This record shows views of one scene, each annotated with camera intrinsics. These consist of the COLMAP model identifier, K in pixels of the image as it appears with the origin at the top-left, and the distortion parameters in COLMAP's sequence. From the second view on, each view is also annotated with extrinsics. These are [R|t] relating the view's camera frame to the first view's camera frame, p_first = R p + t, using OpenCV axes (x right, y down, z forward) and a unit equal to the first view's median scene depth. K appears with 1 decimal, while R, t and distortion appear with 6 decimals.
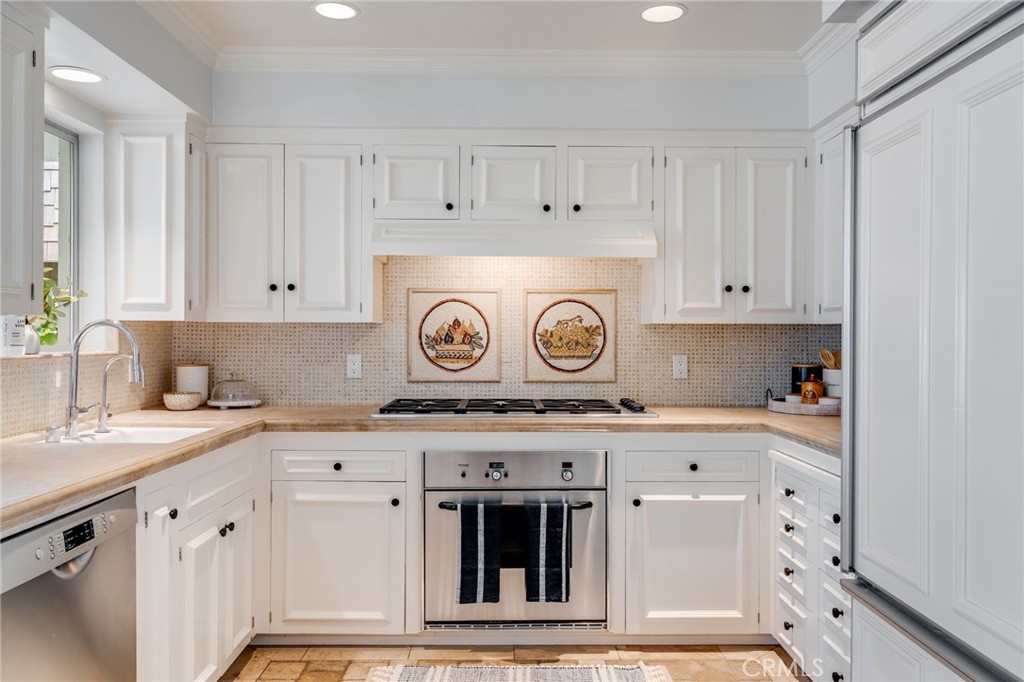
lens RADIAL K [[769.2, 0, 508.0], [0, 769.2, 338.1], [0, 0, 1]] dist [0.005484, -0.001571]
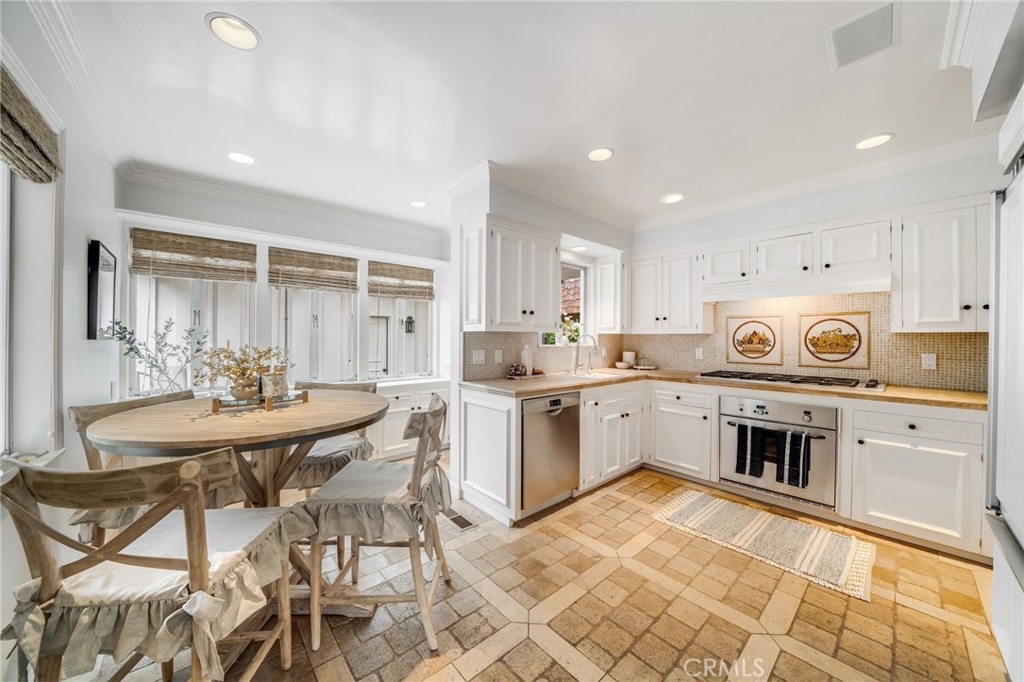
lens RADIAL K [[357.1, 0, 515.3], [0, 357.1, 340.0], [0, 0, 1]] dist [-0.013424, -0.000030]
pose [[0.664781, 0.003713, -0.747029, 0.222737], [-0.005151, 0.999987, 0.000387, -0.000097], [0.747020, 0.003590, 0.664792, -0.046529]]
